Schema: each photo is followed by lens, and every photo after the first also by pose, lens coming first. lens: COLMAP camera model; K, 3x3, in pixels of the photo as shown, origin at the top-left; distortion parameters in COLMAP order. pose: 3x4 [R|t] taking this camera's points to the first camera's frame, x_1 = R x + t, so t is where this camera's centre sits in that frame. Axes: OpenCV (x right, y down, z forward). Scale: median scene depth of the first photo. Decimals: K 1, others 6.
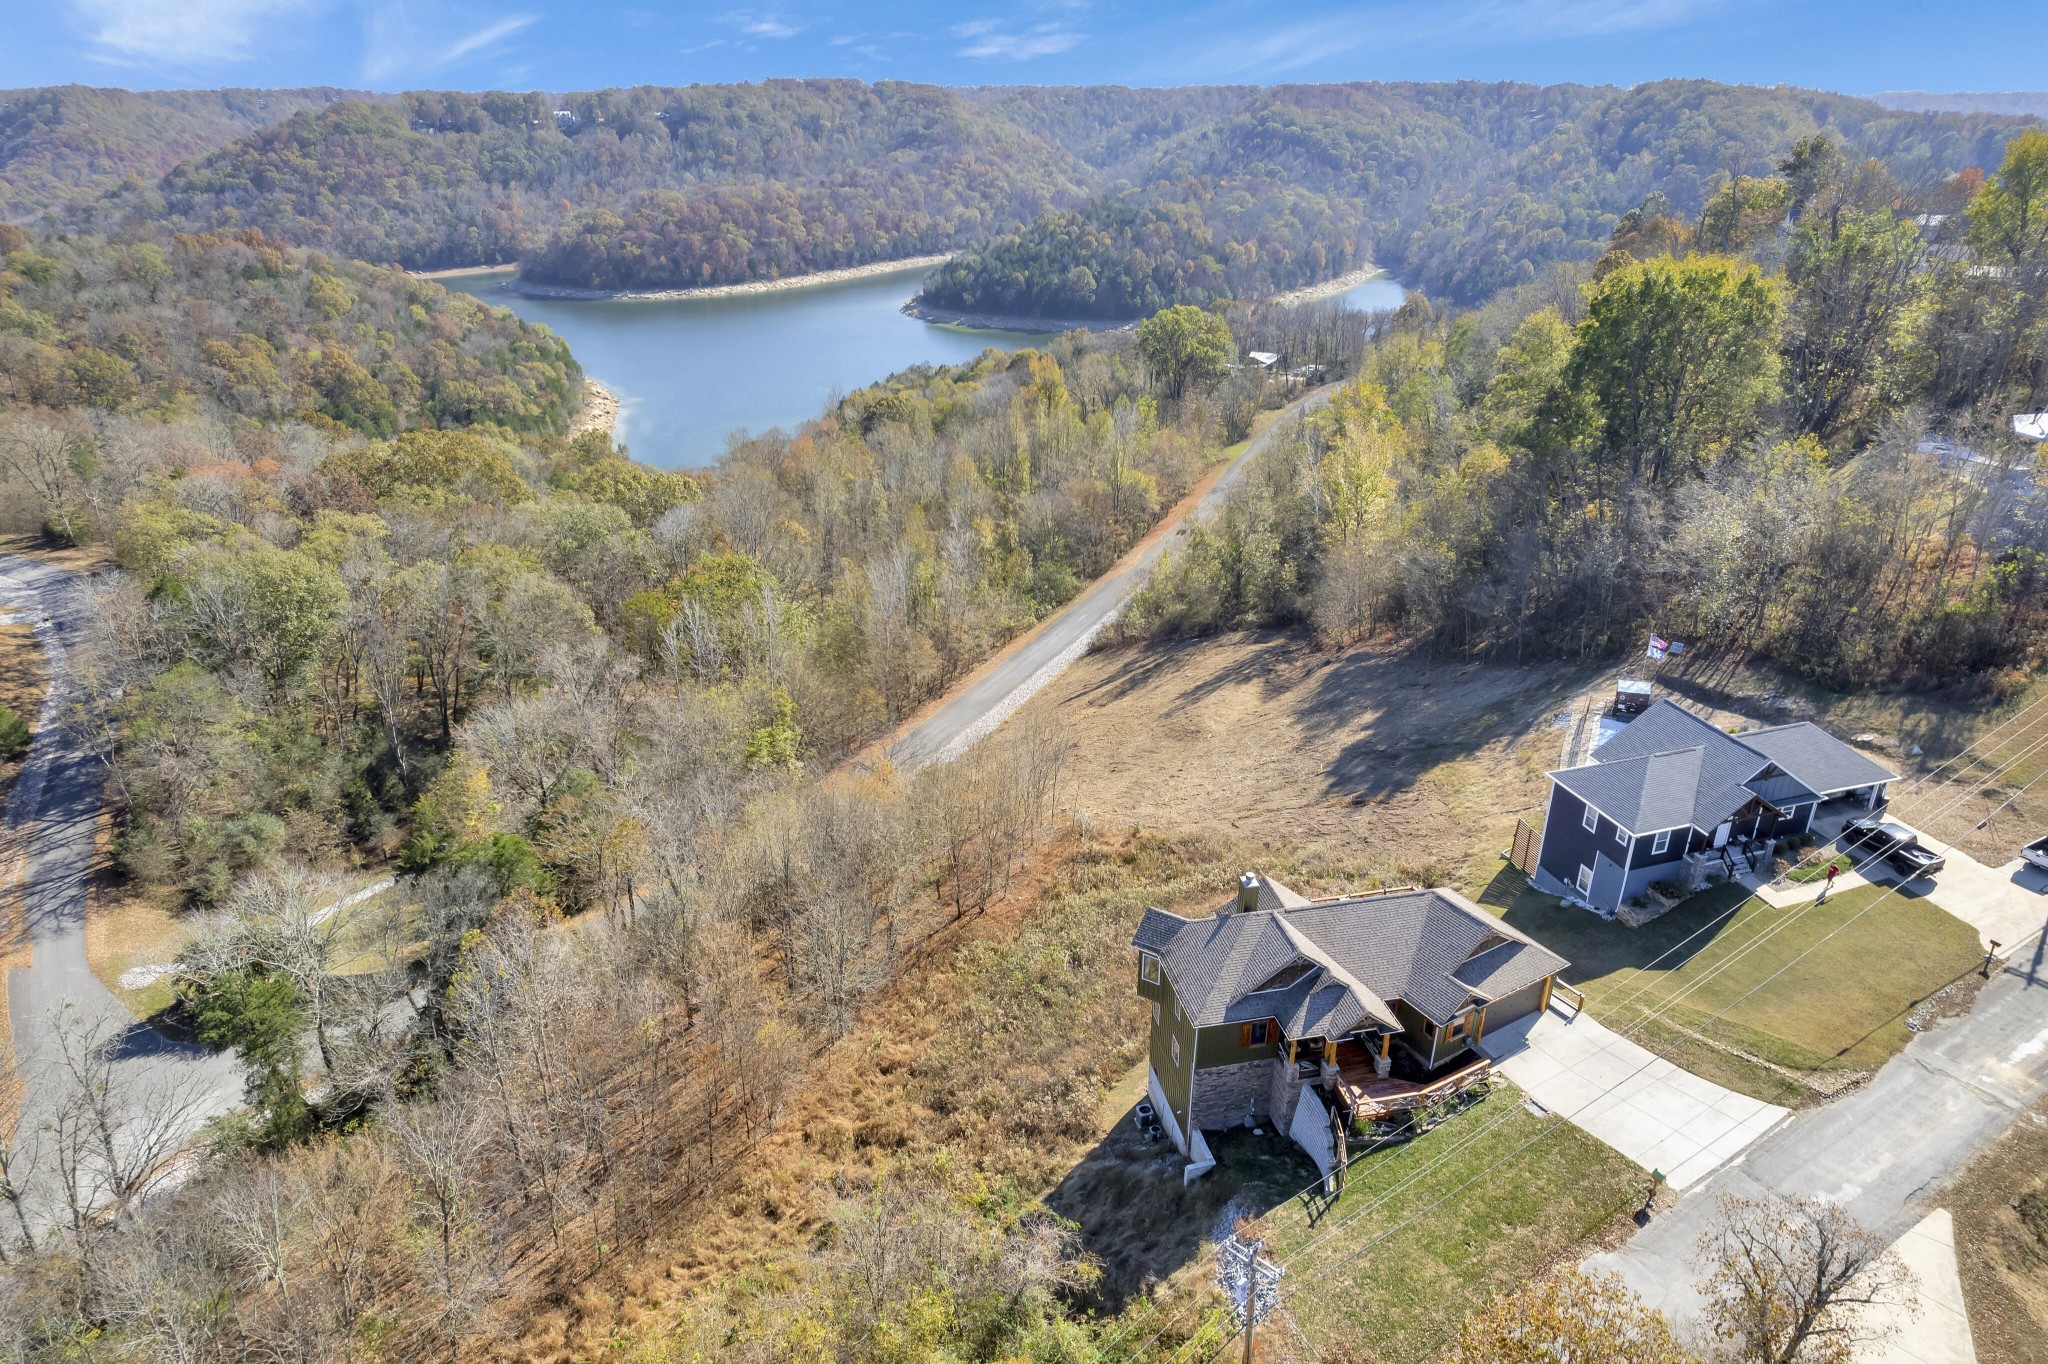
lens RADIAL K [[1311.8, 0, 1025.0], [0, 1311.8, 681.9], [0, 0, 1]] dist [-0.076030, 0.070329]
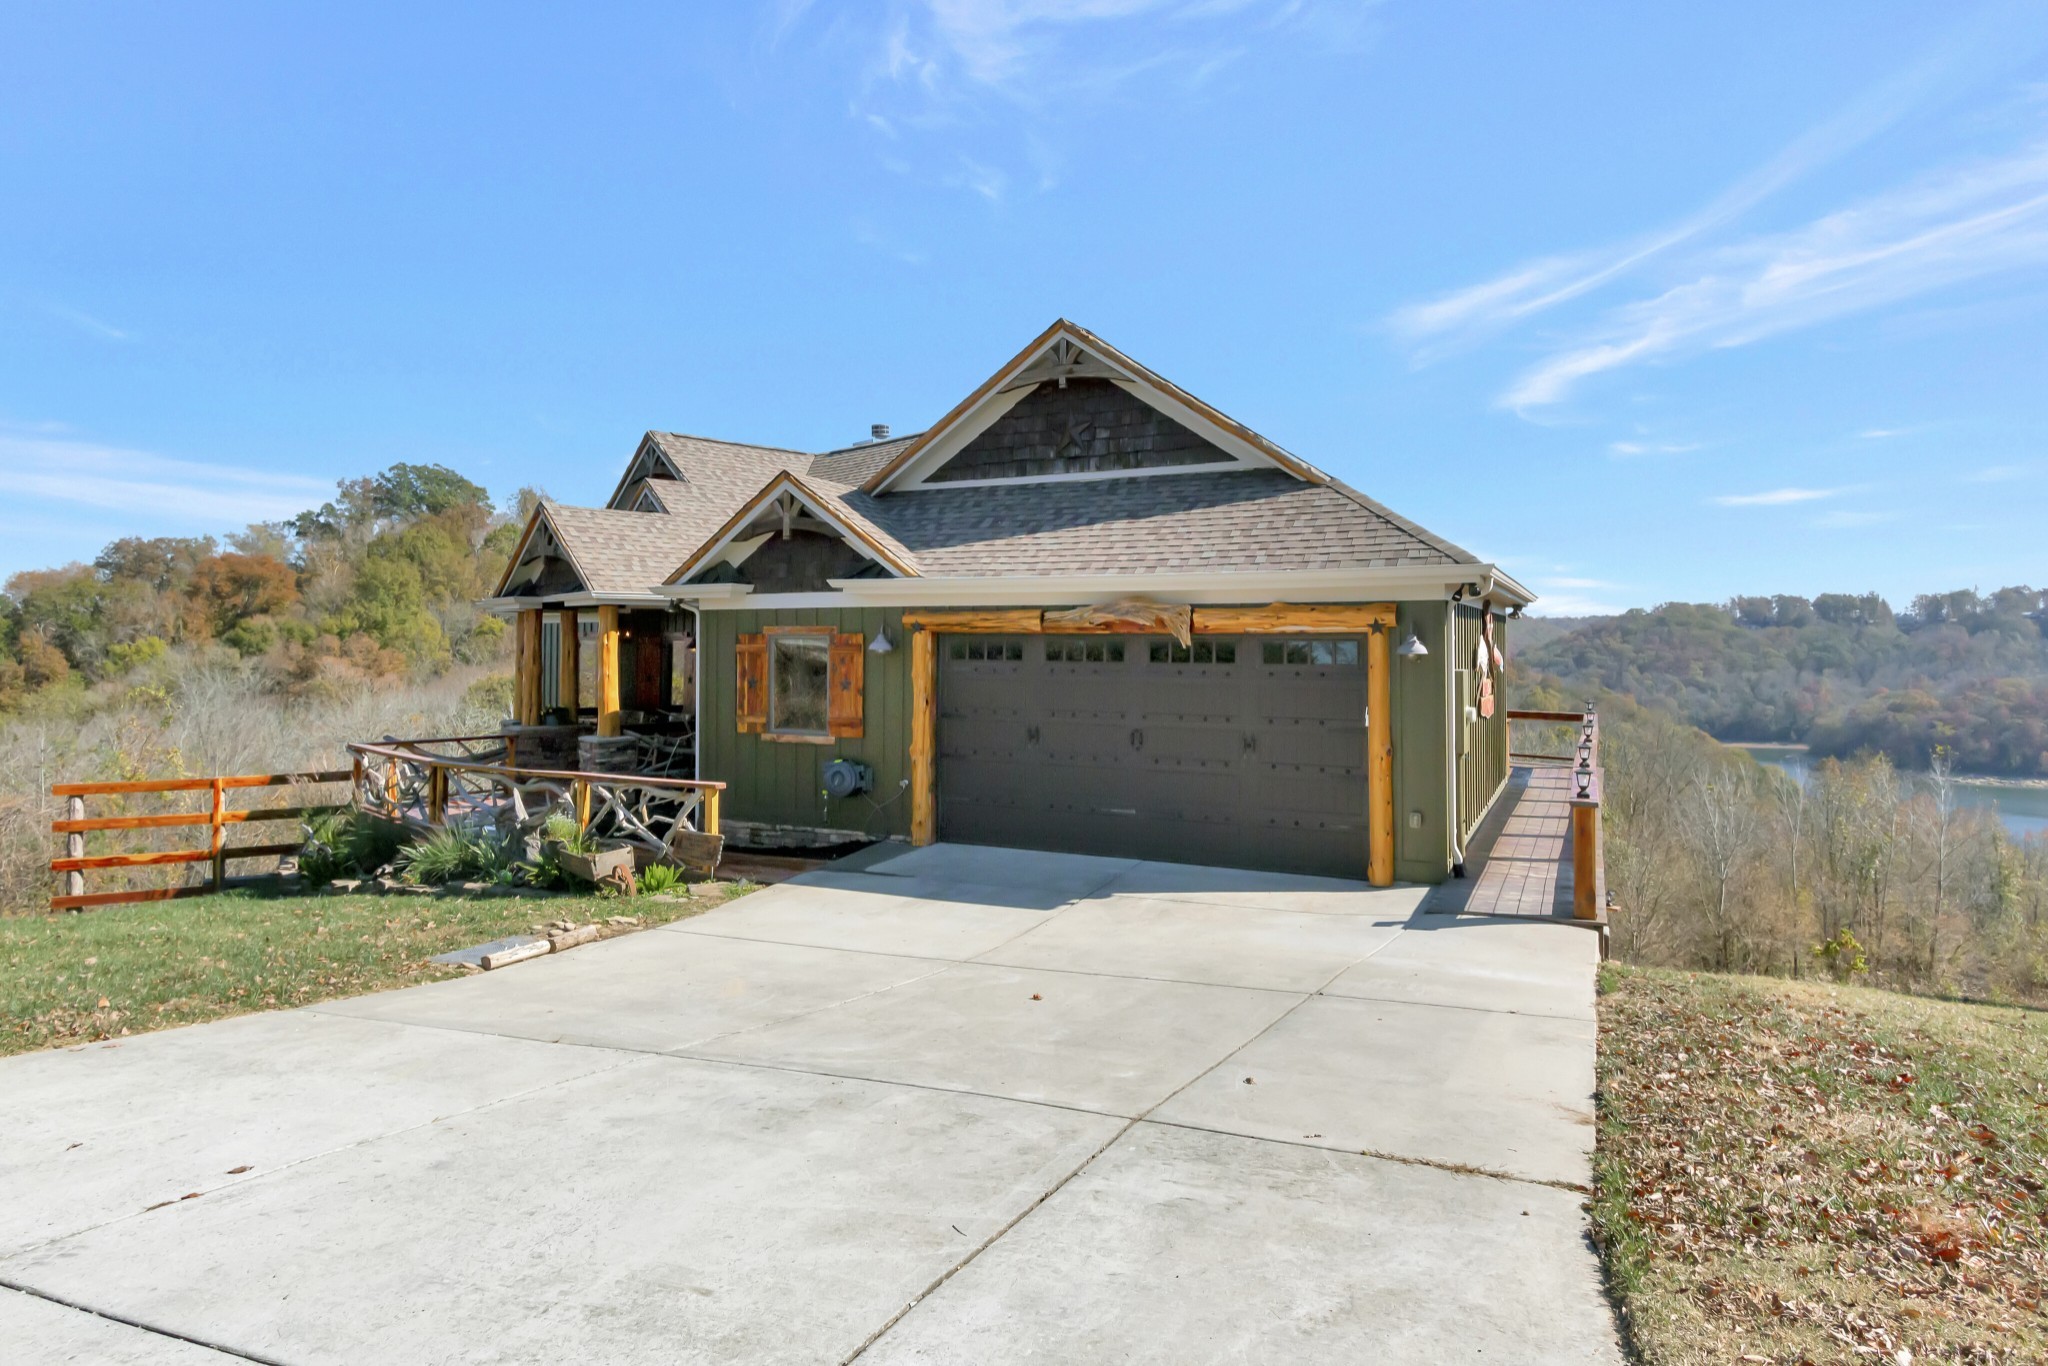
lens RADIAL K [[1162.1, 0, 1008.6], [0, 1162.1, 622.5], [0, 0, 1]] dist [-0.005631, 0.003031]
pose [[0.533227, -0.014819, -0.845843, 0.071899], [-0.348734, 0.907090, -0.235737, 0.039364], [0.770749, 0.420675, 0.478517, 0.124095]]
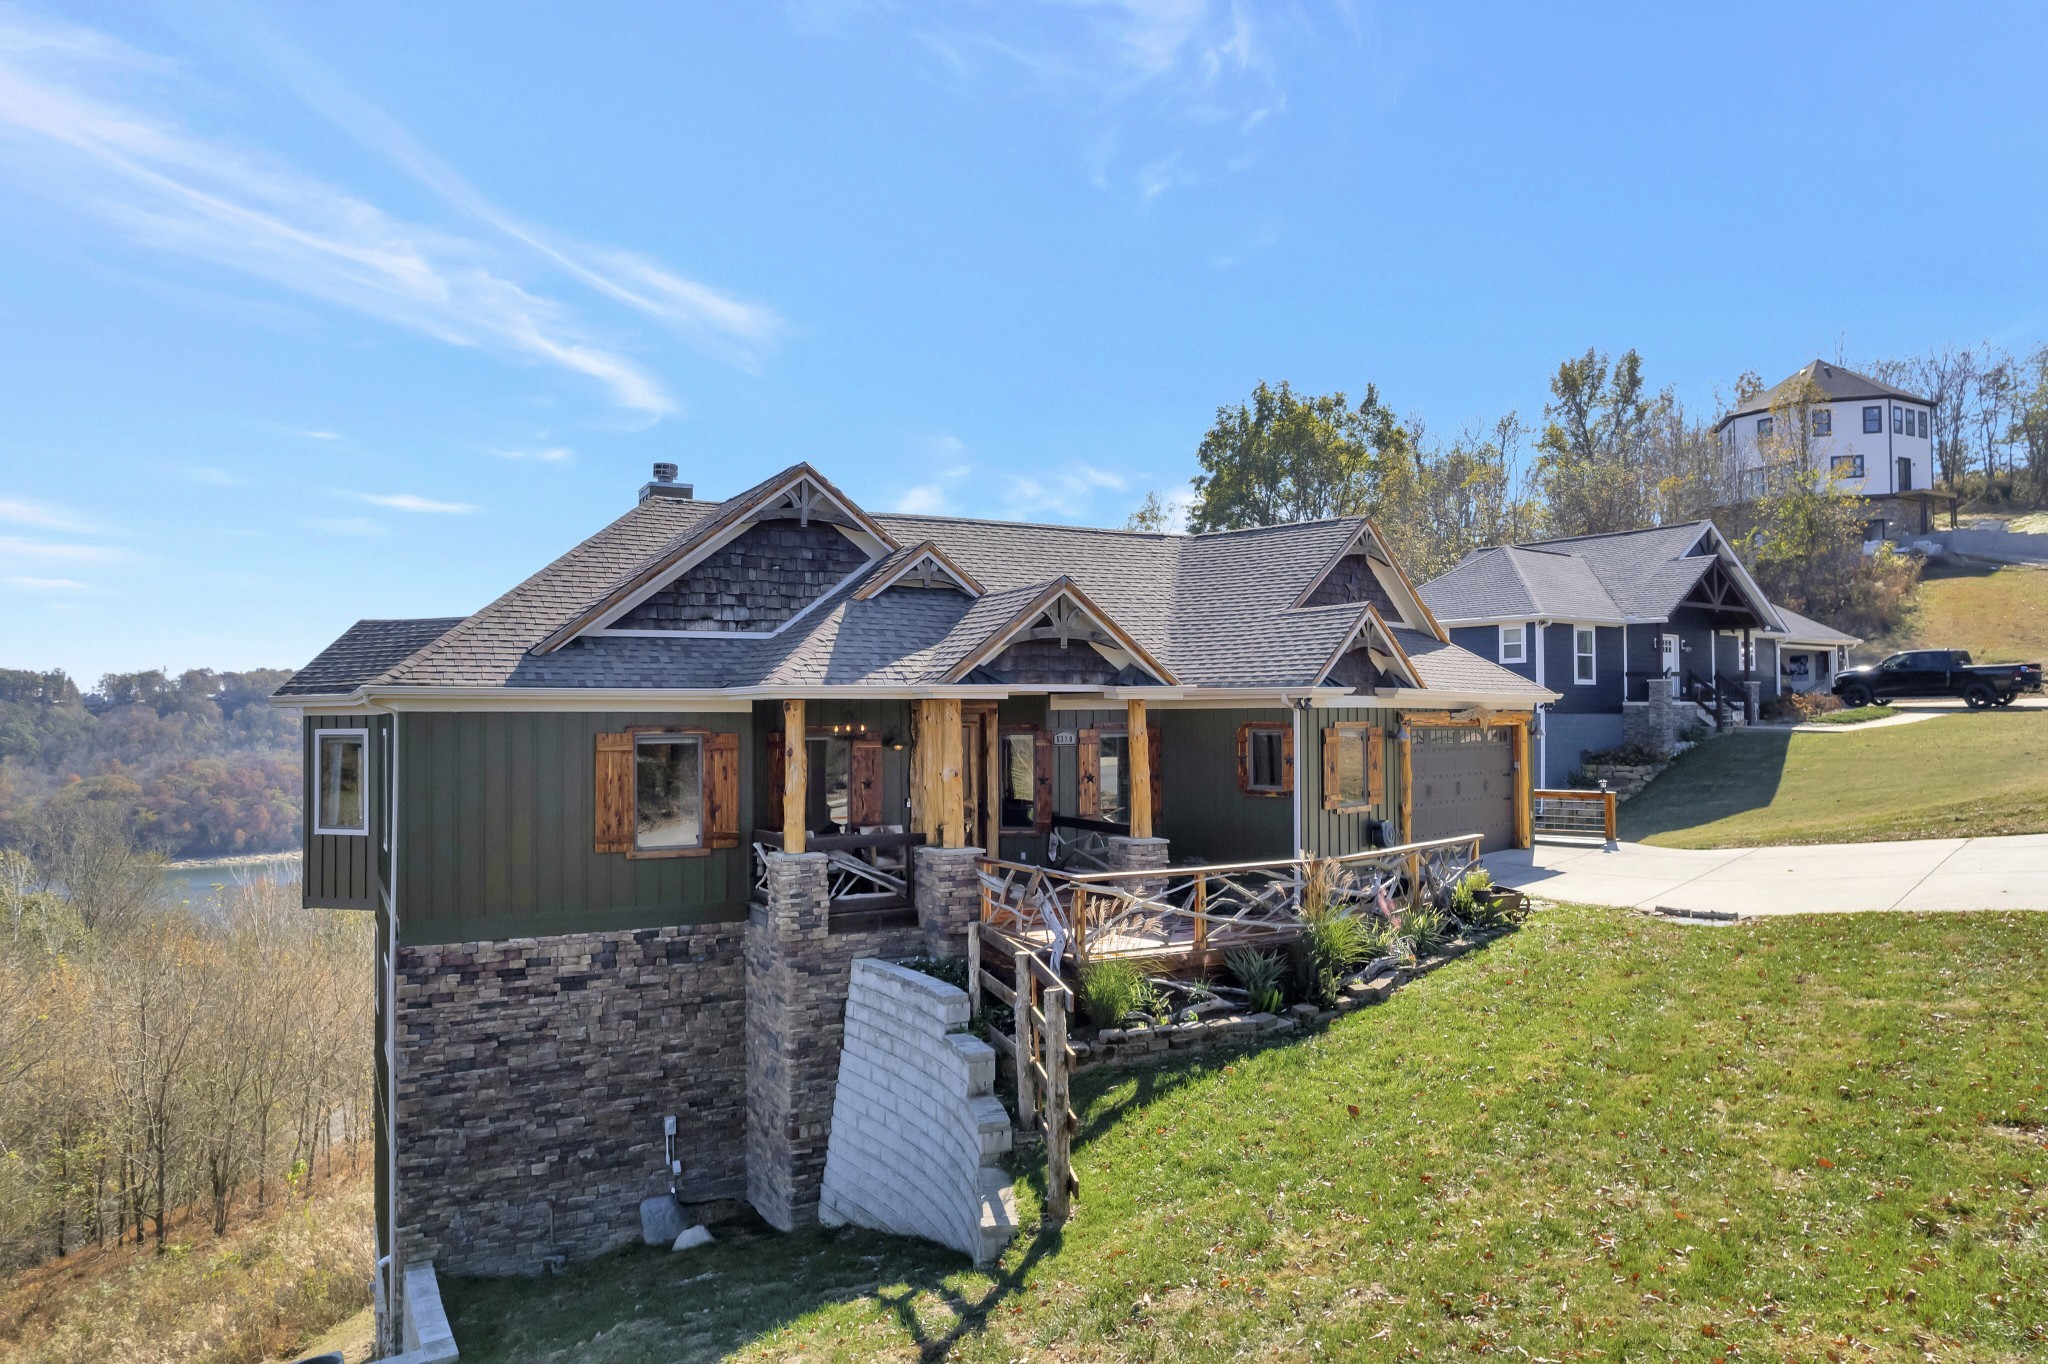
lens RADIAL K [[1311.8, 0, 1029.2], [0, 1311.8, 692.4], [0, 0, 1]] dist [-0.076030, 0.070329]
pose [[0.955933, 0.001721, 0.293581, 0.023072], [0.125434, 0.901725, -0.413712, 0.049421], [-0.265442, 0.432306, 0.861773, 0.100660]]
